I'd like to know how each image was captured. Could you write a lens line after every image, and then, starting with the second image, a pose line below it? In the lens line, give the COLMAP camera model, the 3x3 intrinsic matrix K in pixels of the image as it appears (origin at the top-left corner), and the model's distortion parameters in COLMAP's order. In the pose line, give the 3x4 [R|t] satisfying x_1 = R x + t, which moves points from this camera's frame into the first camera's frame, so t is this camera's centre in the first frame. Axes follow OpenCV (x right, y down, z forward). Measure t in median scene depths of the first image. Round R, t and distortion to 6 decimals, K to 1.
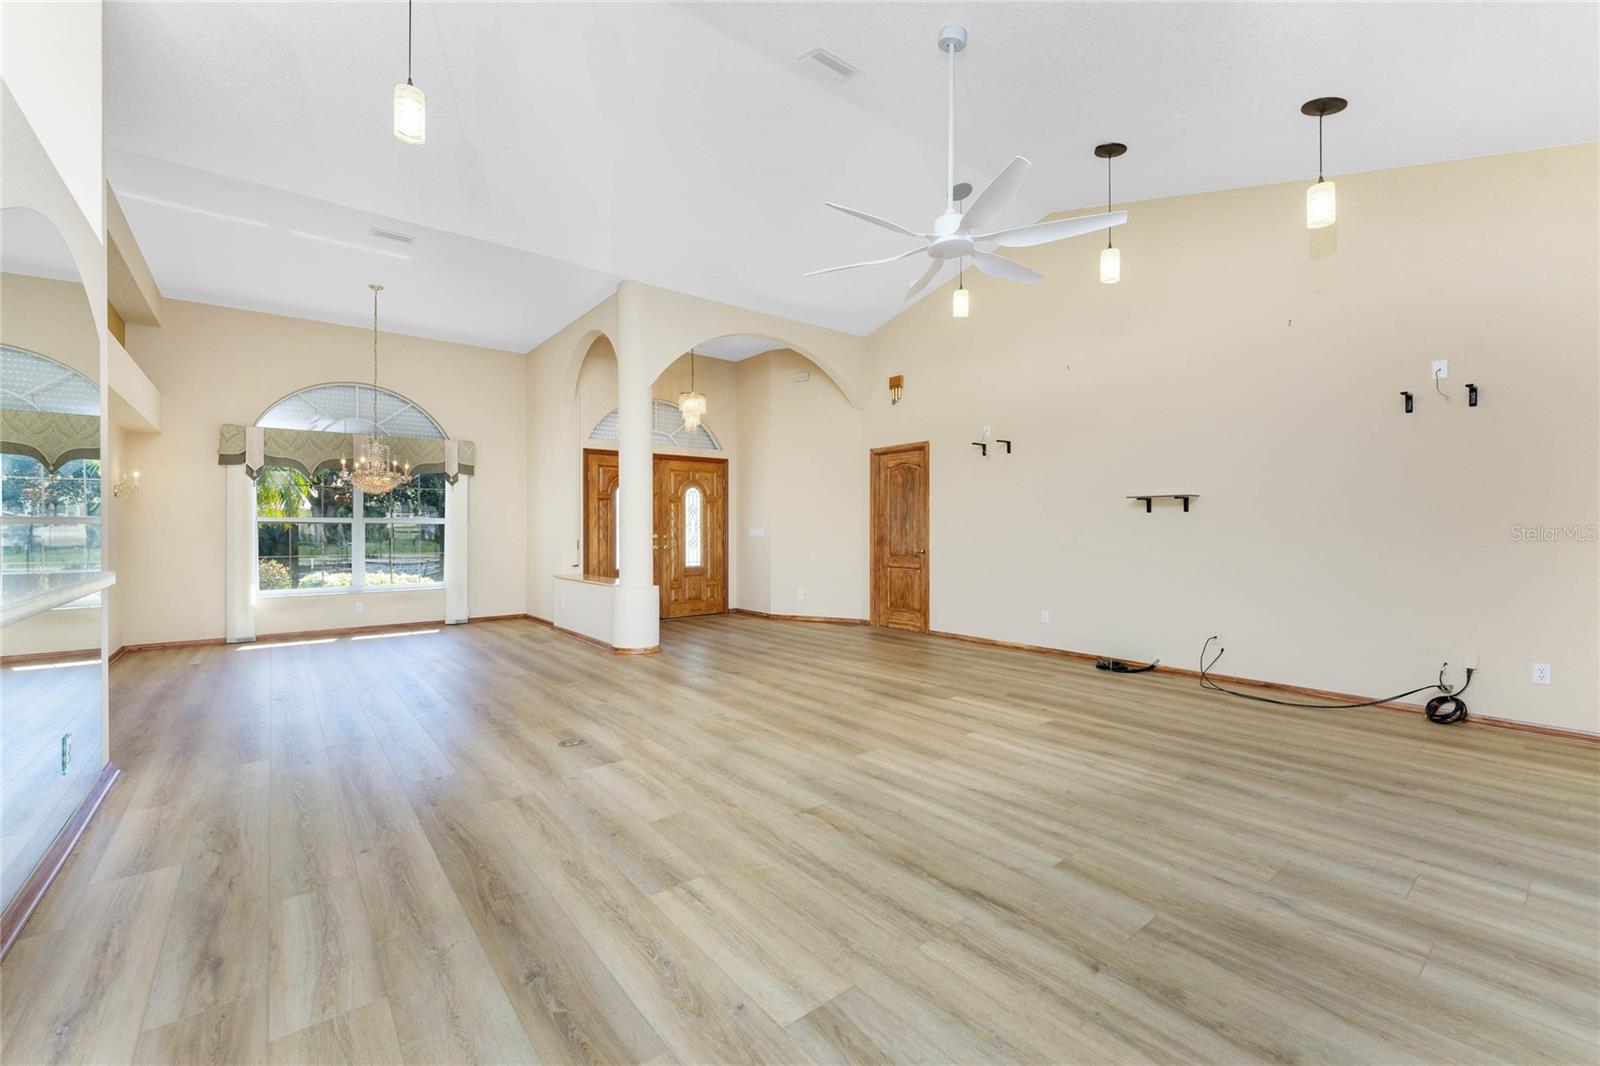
lens RADIAL K [[662.3, 0, 799.5], [0, 662.3, 527.3], [0, 0, 1]] dist [-0.000567, 0.000015]
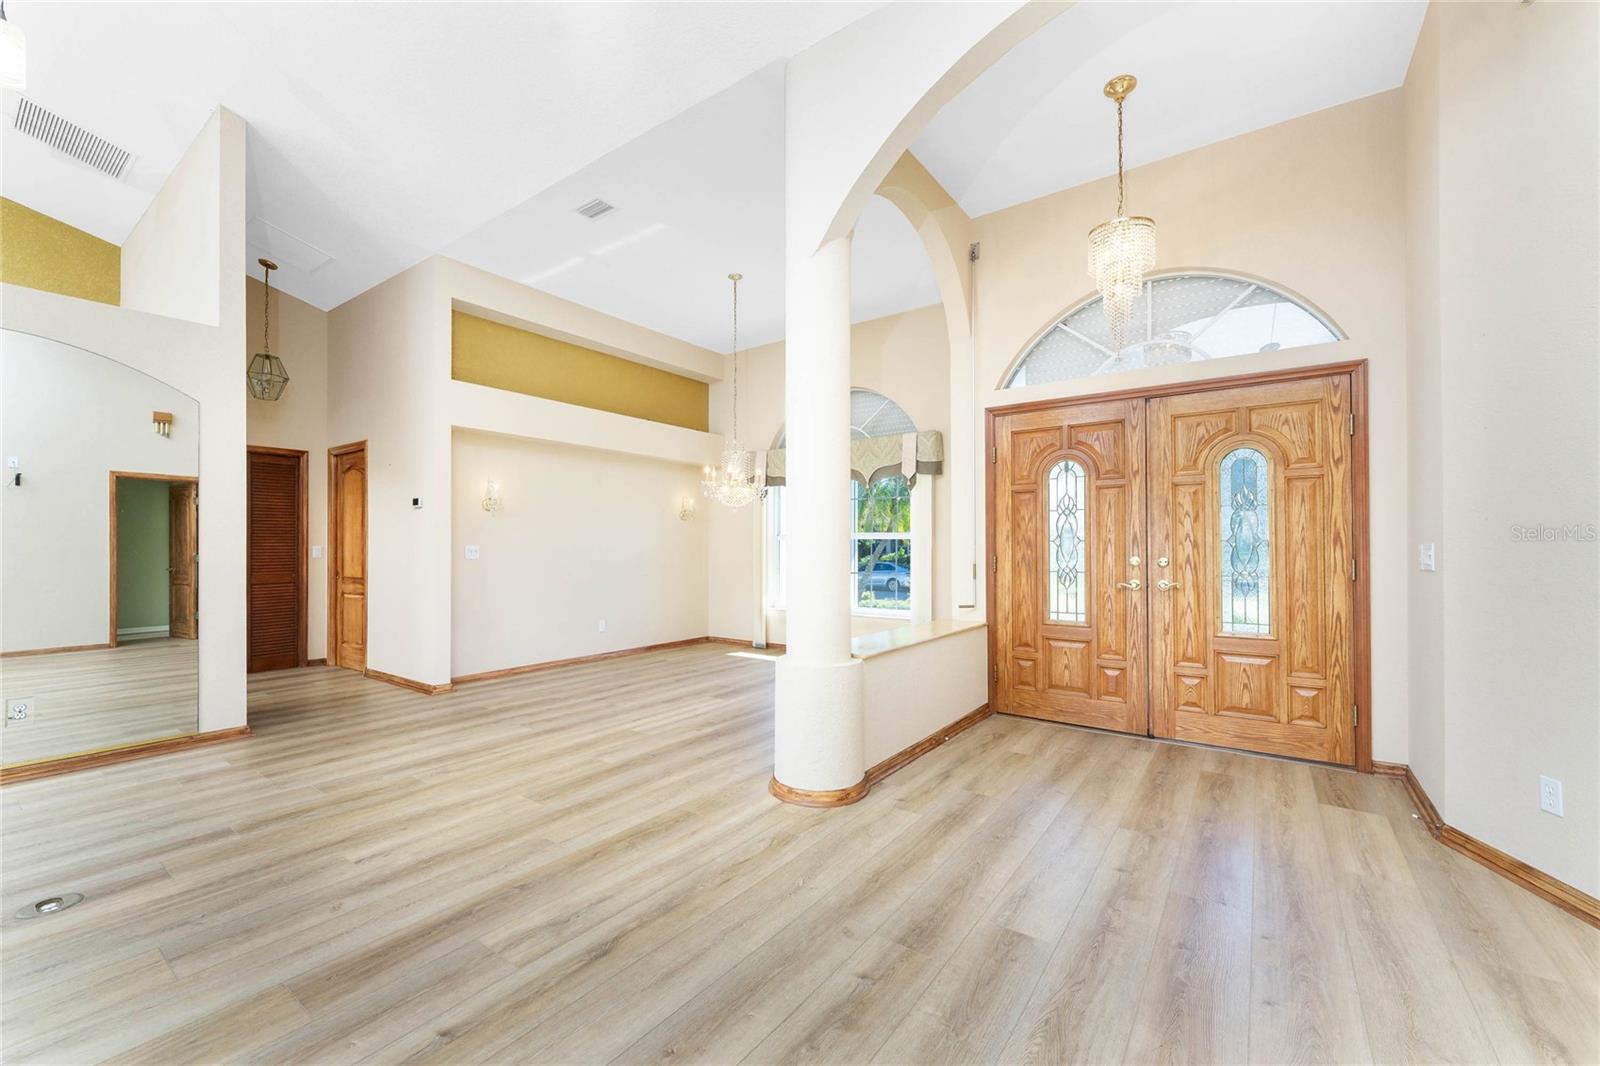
lens RADIAL K [[642.0, 0, 795.0], [0, 642.0, 540.7], [0, 0, 1]] dist [-0.000191, 0.000001]
pose [[0.266991, -0.006176, -0.963679, 0.179543], [-0.000632, 0.999978, -0.006584, 0.002271], [0.963699, 0.002367, 0.266981, 0.687615]]
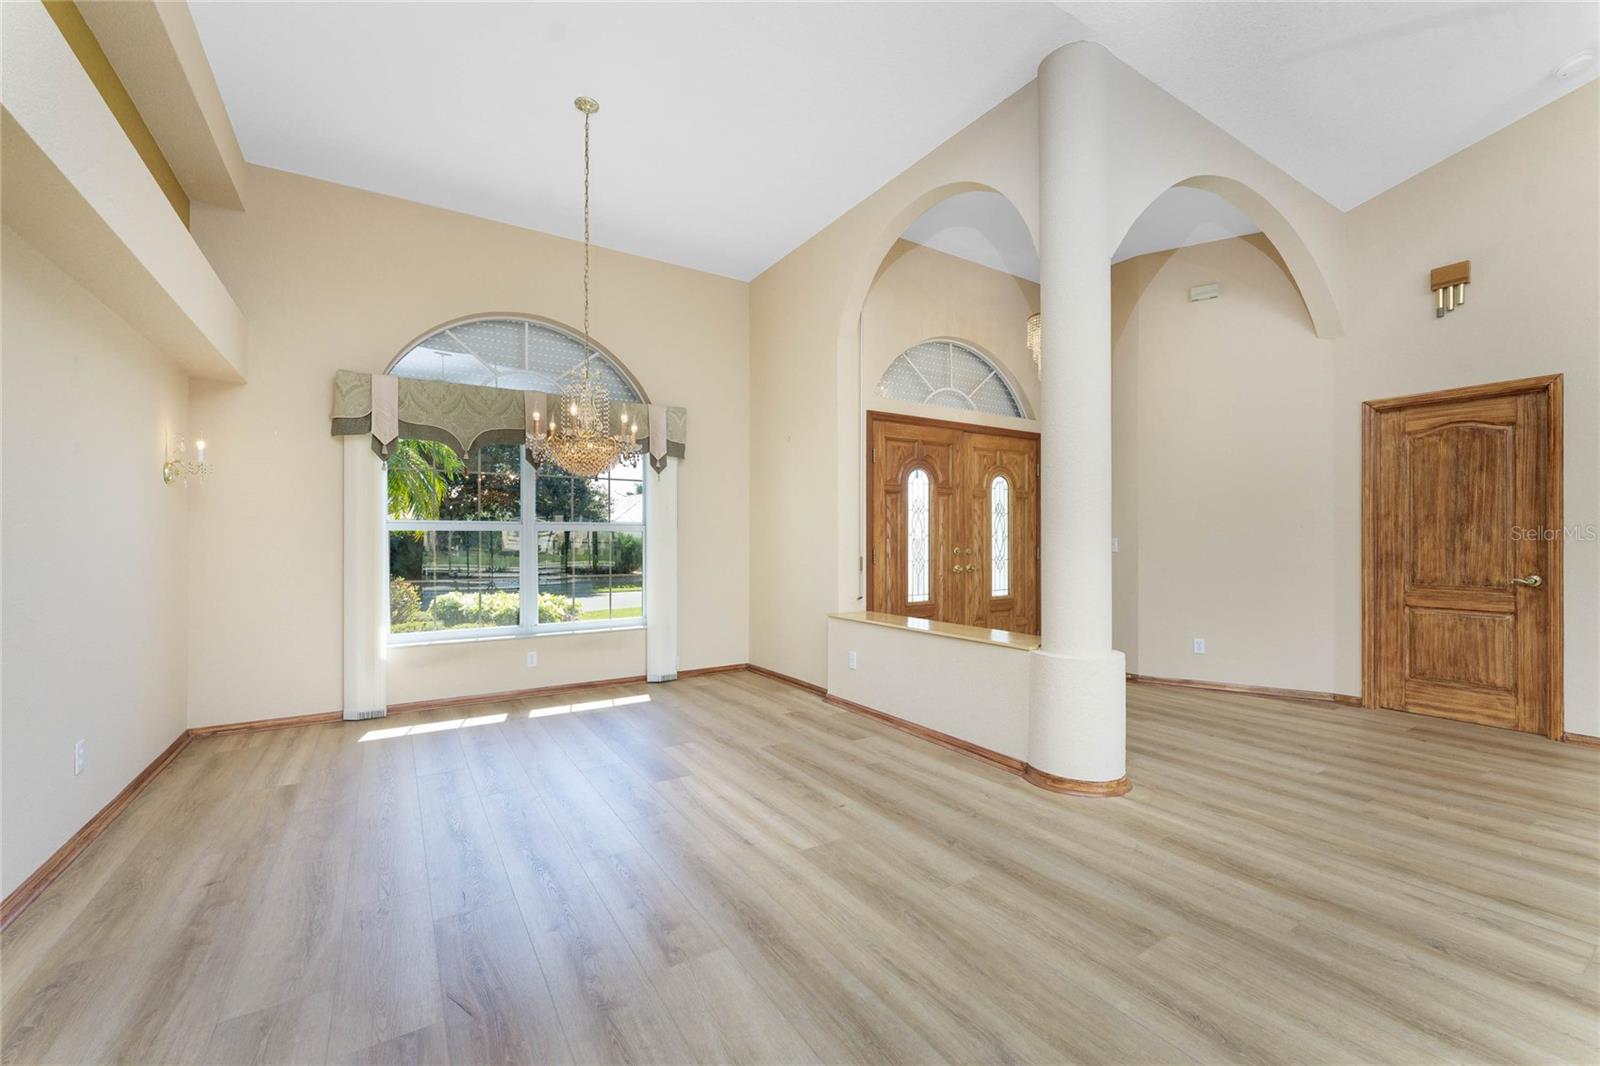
lens RADIAL K [[642.0, 0, 795.0], [0, 642.0, 540.7], [0, 0, 1]] dist [-0.000191, 0.000001]
pose [[0.994221, 0.001699, -0.107339, -0.330930], [-0.001186, 0.999988, 0.004846, 0.000919], [0.107346, -0.004691, 0.994211, 0.389607]]
